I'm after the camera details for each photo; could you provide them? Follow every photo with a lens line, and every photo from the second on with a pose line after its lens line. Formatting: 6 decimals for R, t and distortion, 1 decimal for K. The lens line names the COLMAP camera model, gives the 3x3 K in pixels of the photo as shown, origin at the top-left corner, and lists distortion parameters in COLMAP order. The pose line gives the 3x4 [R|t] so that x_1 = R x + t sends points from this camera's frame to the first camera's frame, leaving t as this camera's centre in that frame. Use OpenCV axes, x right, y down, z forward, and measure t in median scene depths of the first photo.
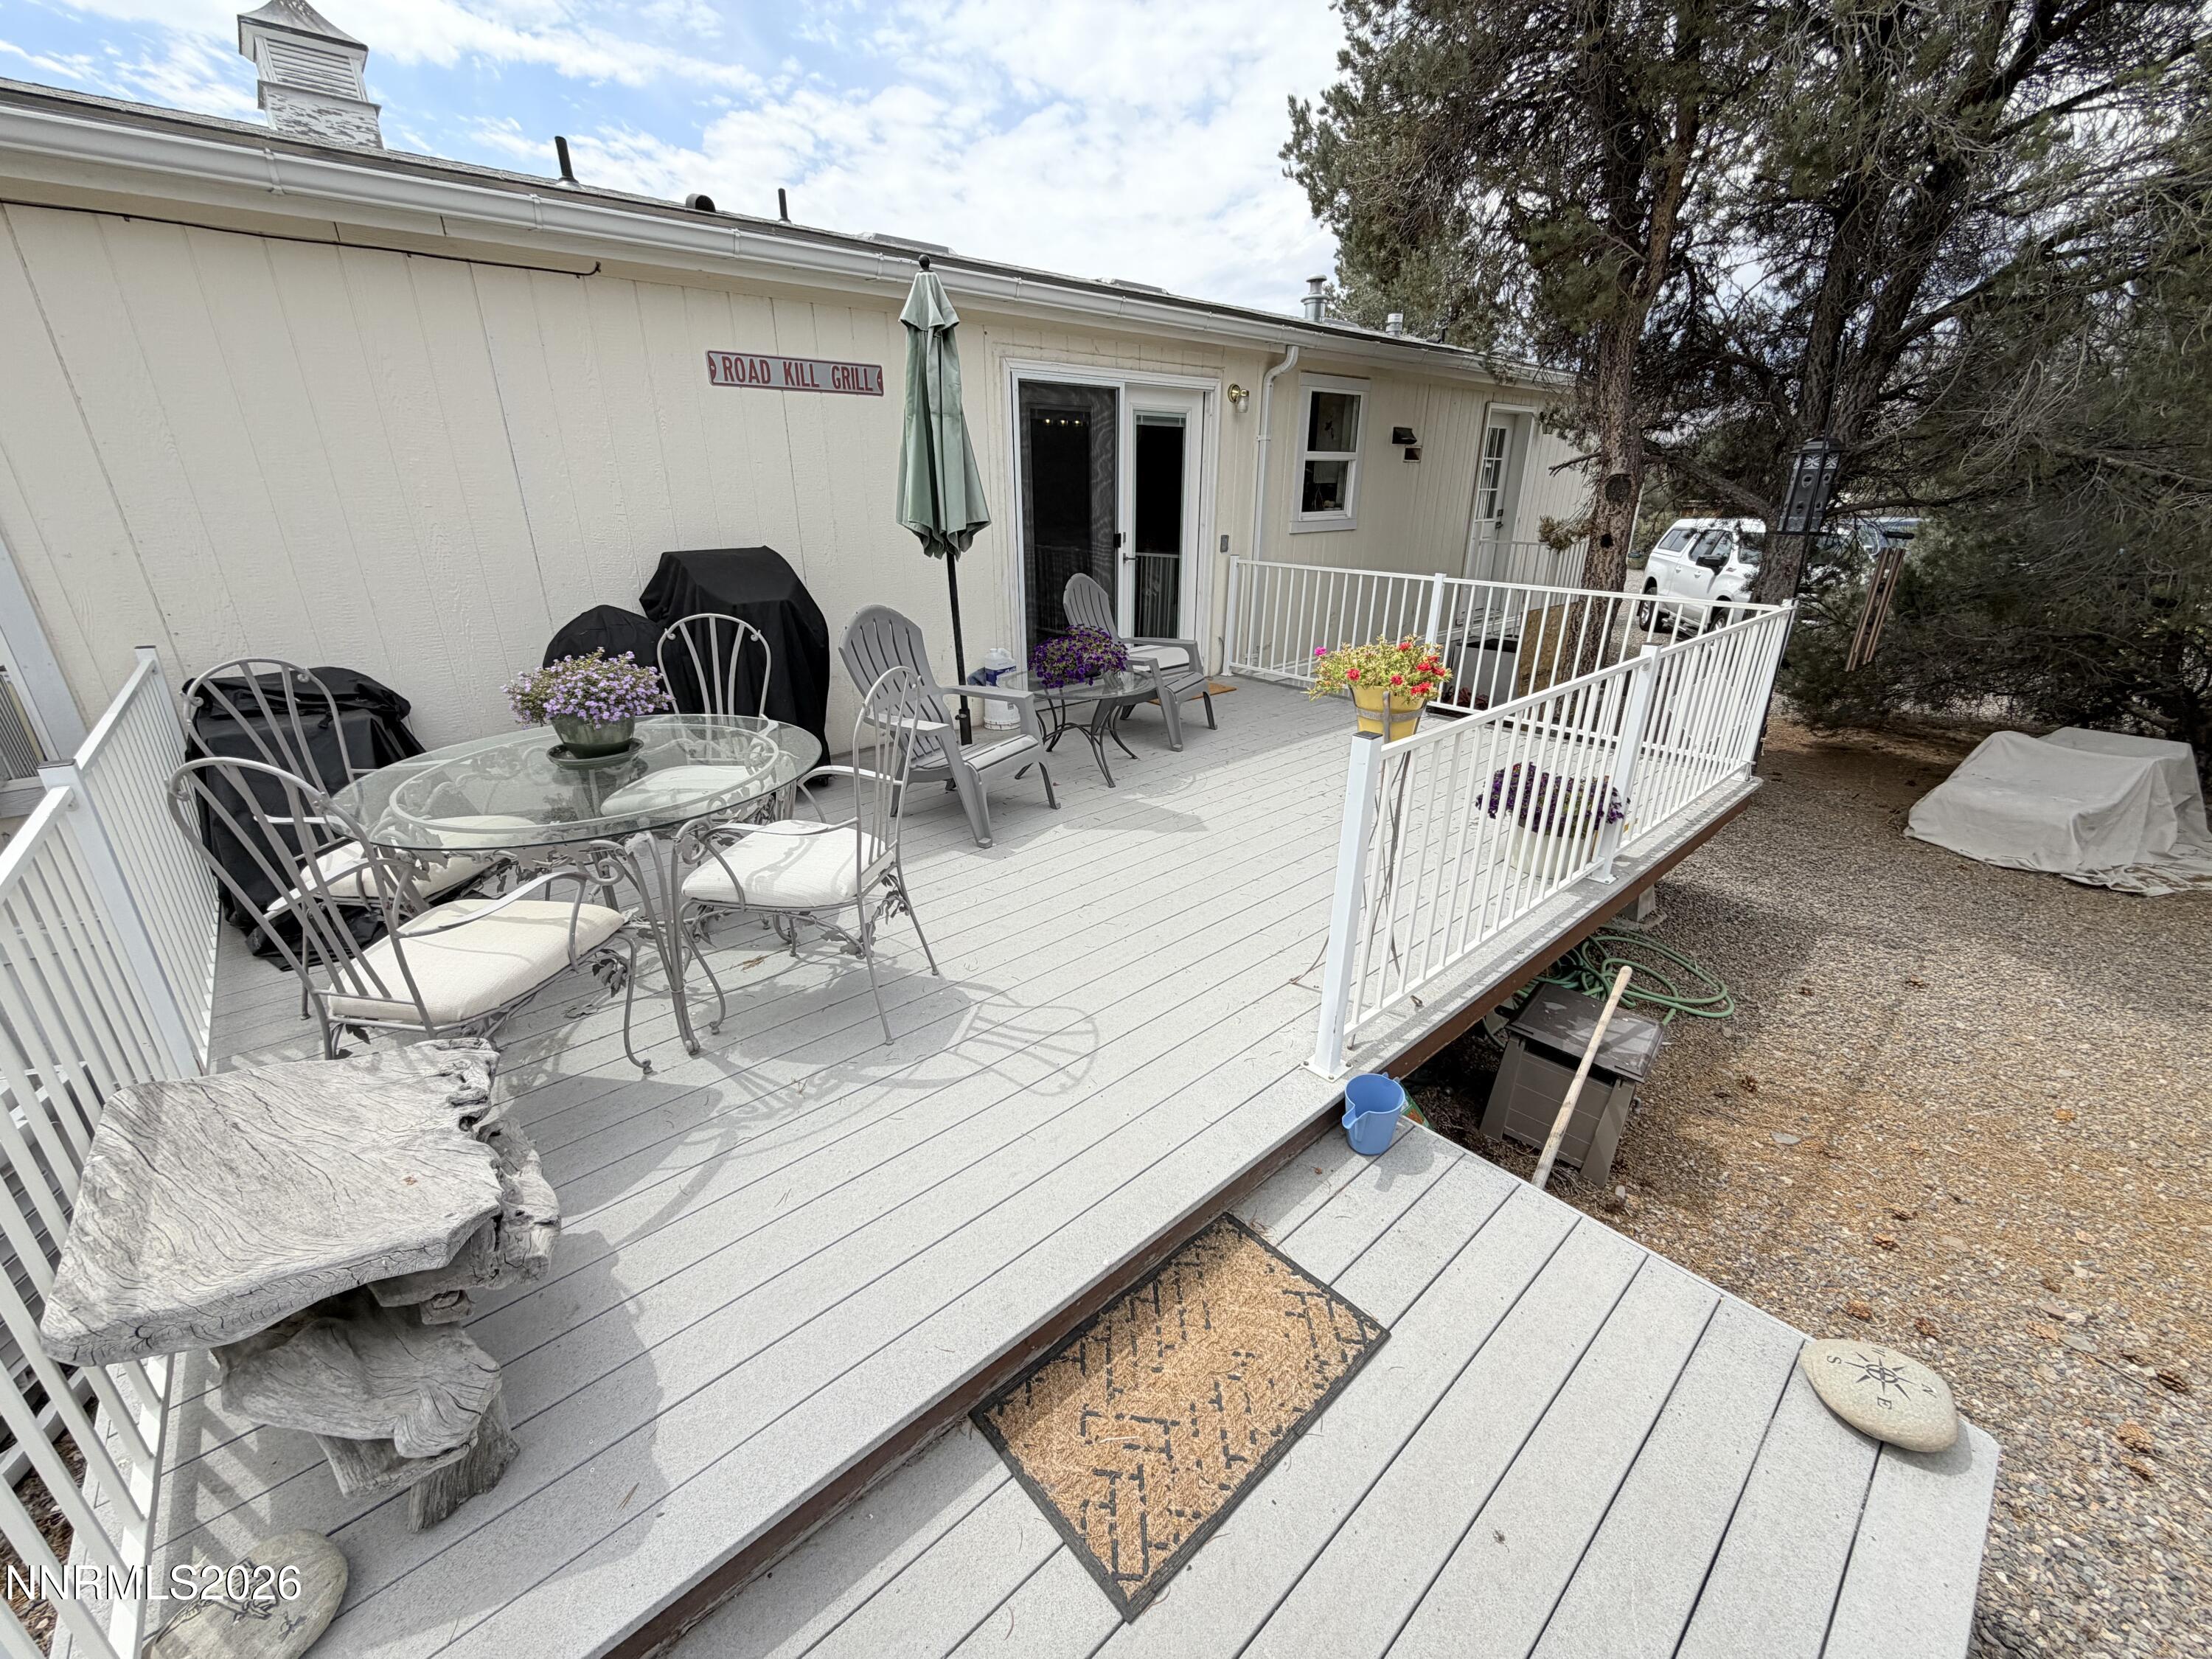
lens RADIAL K [[890.4, 0, 1099.6], [0, 890.4, 828.3], [0, 0, 1]] dist [0.001363, -0.000117]
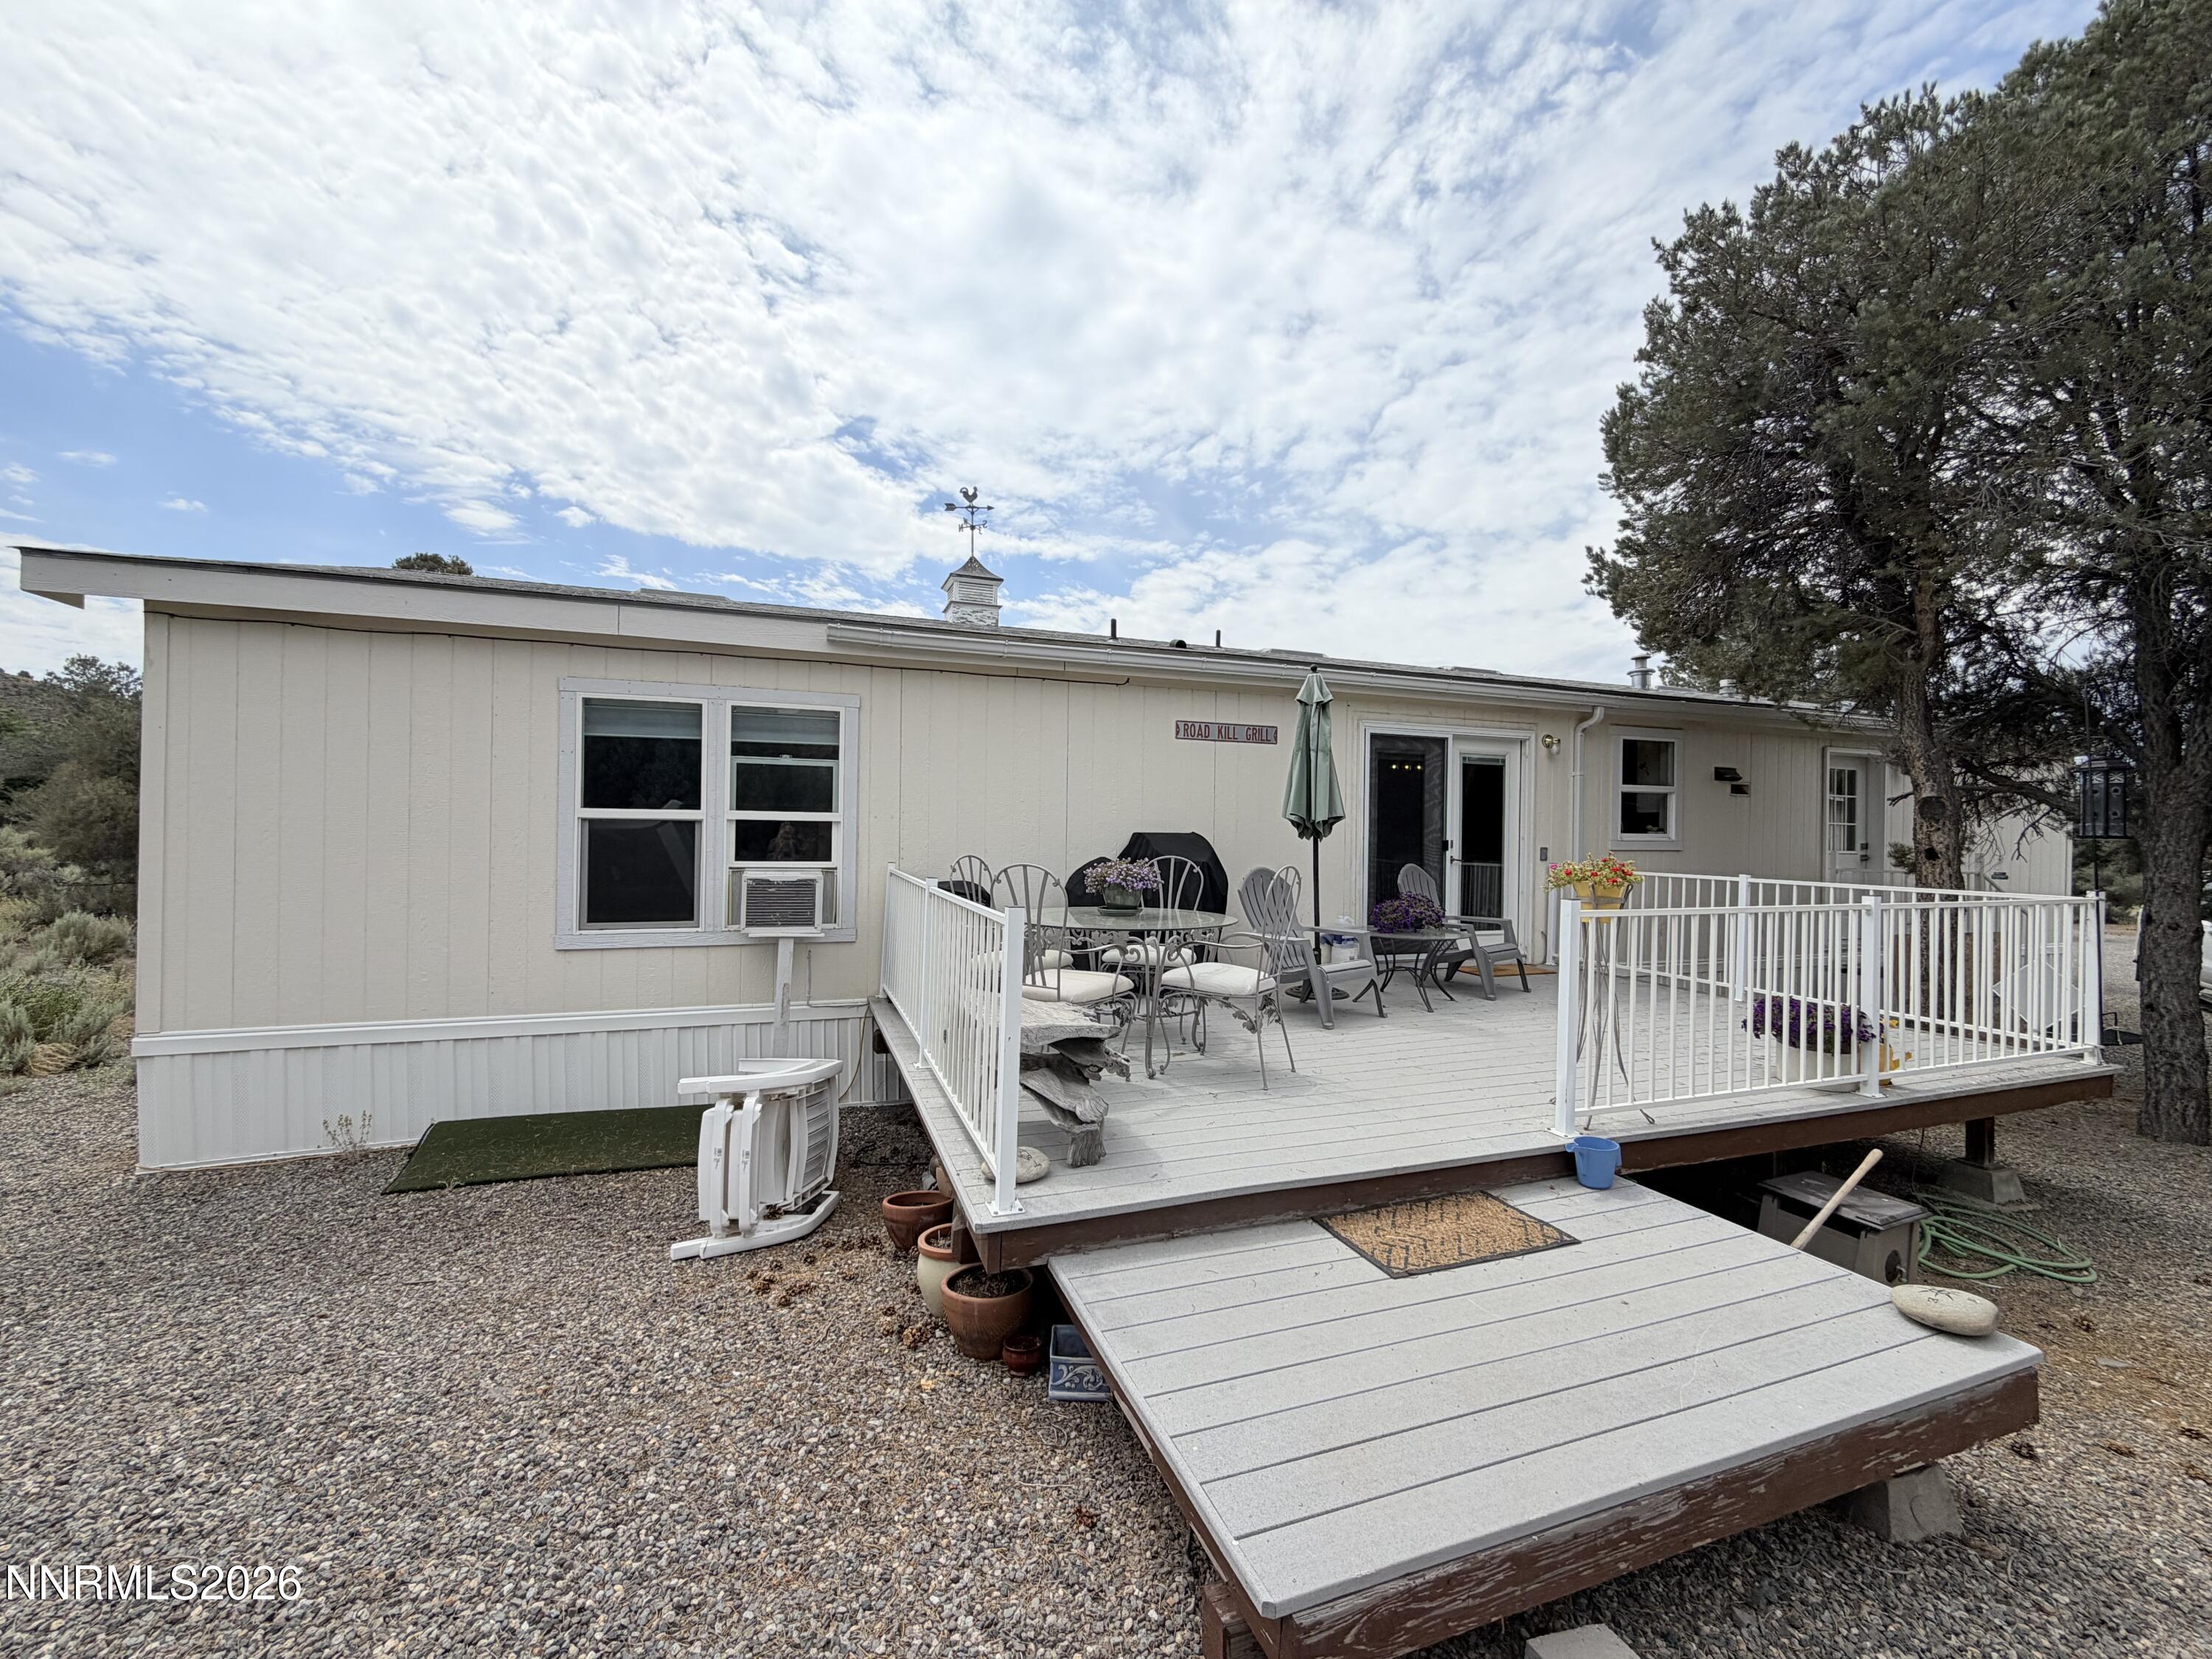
lens RADIAL K [[878.7, 0, 1096.3], [0, 878.7, 832.9], [0, 0, 1]] dist [0.000761, -0.000324]
pose [[0.926107, 0.016115, -0.376916, 0.033701], [-0.152619, 0.929687, -0.335247, 0.175625], [0.345011, 0.367999, 0.863449, -0.296846]]
